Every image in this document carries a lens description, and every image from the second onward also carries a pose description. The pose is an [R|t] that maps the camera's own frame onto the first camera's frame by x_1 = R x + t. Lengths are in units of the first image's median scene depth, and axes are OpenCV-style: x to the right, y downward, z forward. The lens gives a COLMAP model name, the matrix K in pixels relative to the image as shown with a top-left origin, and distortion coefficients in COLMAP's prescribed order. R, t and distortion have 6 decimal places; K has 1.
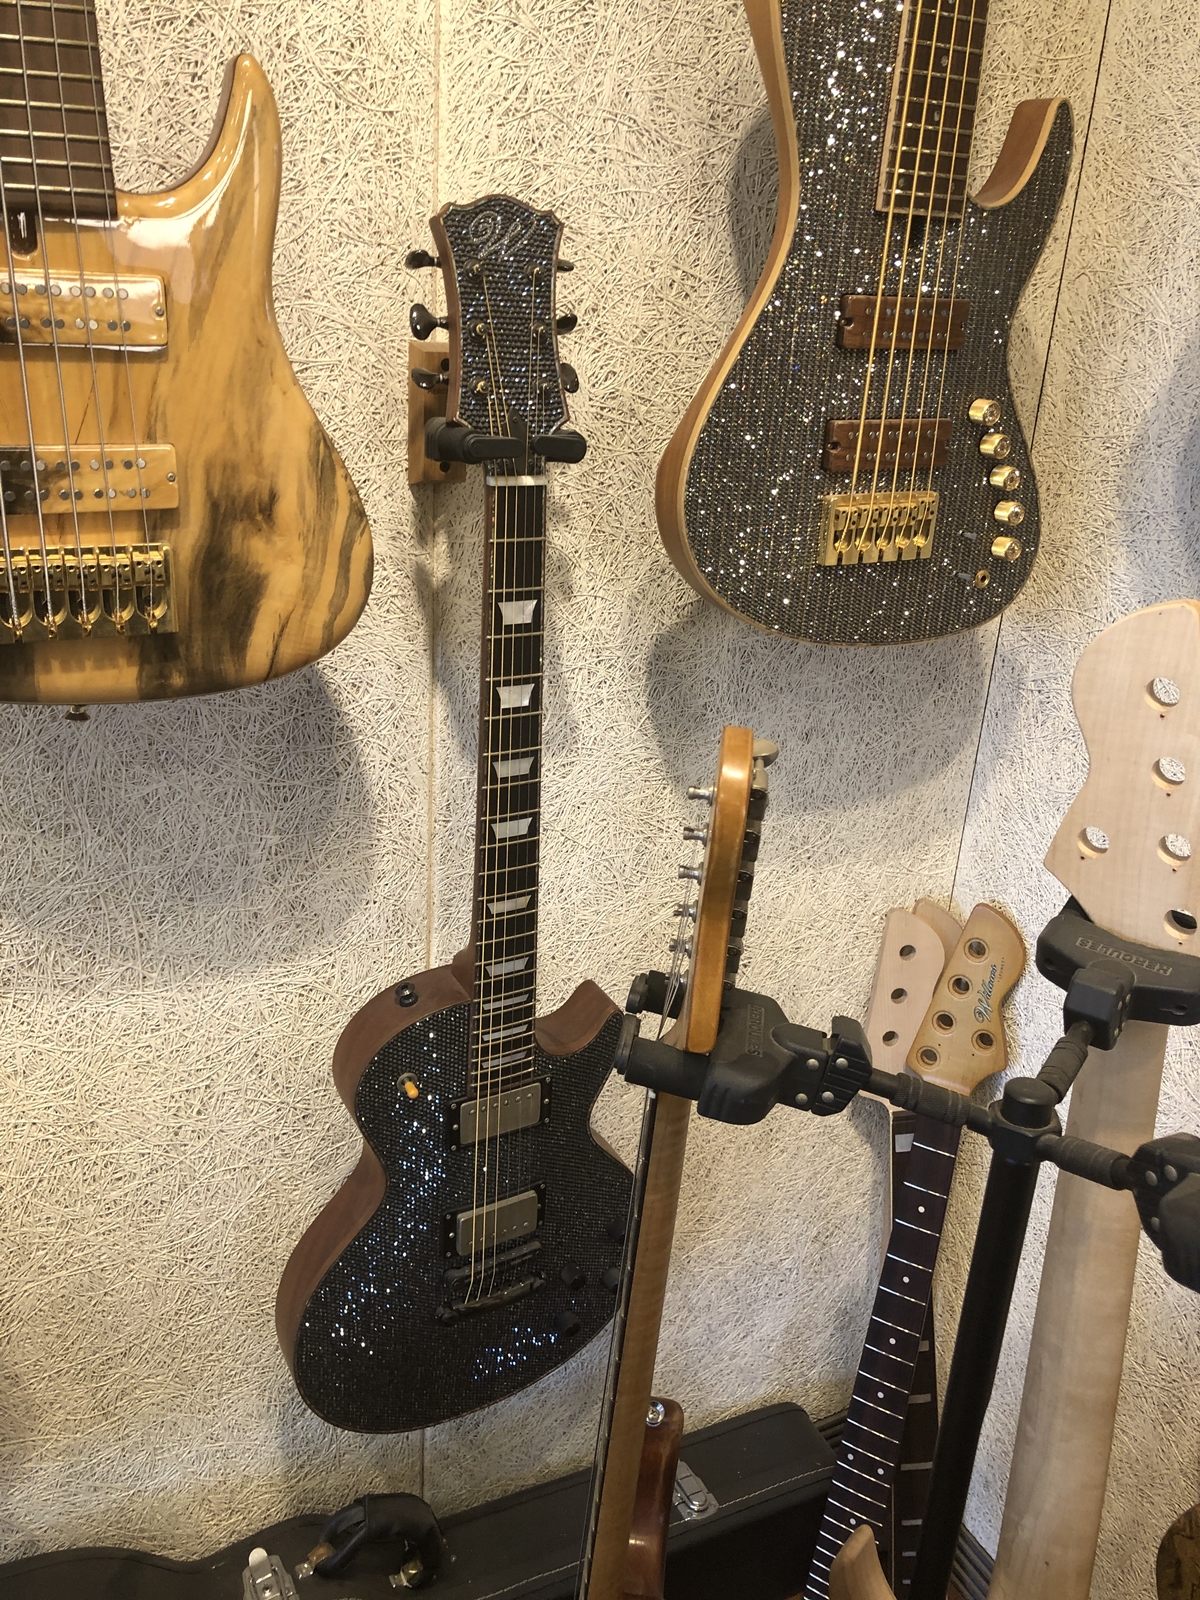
lens RADIAL K [[1303.5, 0, 602.8], [0, 1303.5, 798.2], [0, 0, 1]] dist [0.020397, -0.003229]
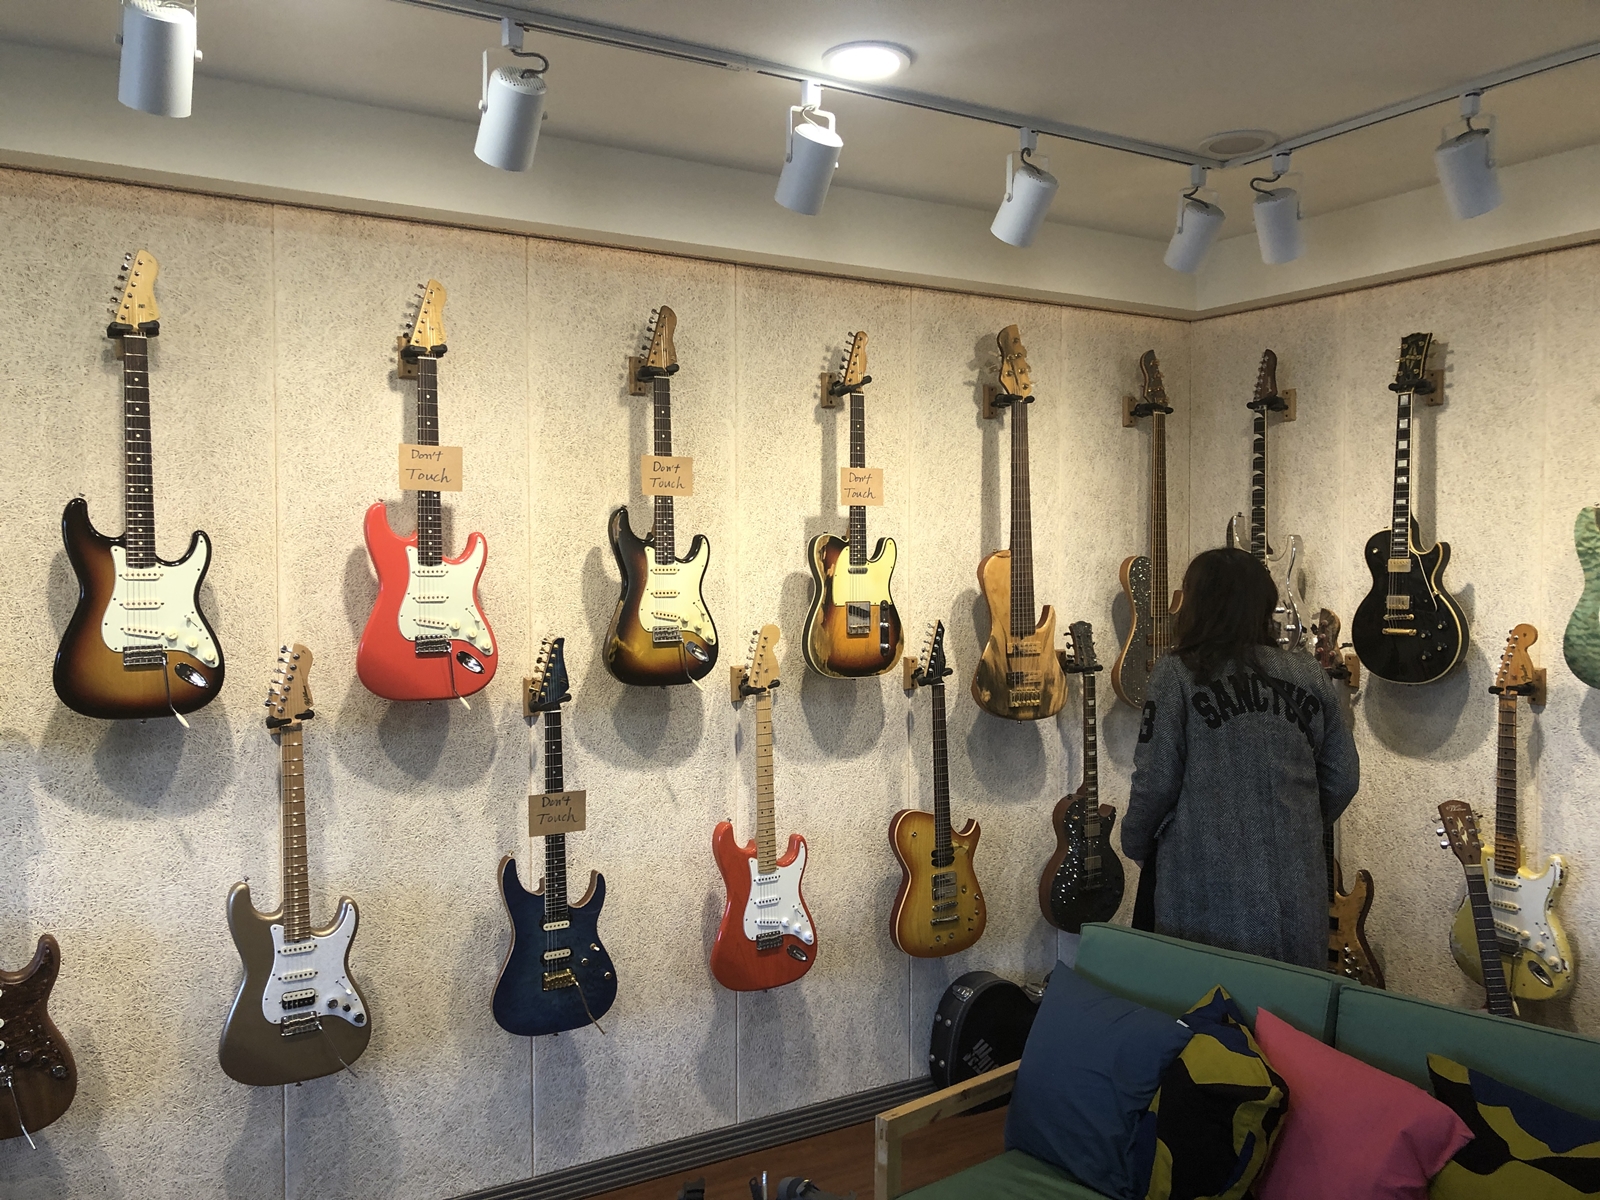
lens RADIAL K [[1303.5, 0, 800.9], [0, 1303.5, 603.4], [0, 0, 1]] dist [0.020397, -0.003229]
pose [[0.995949, -0.064713, 0.062440, -1.359582], [0.082559, 0.933230, -0.349665, 1.064939], [-0.035643, 0.353404, 0.934792, -3.425137]]
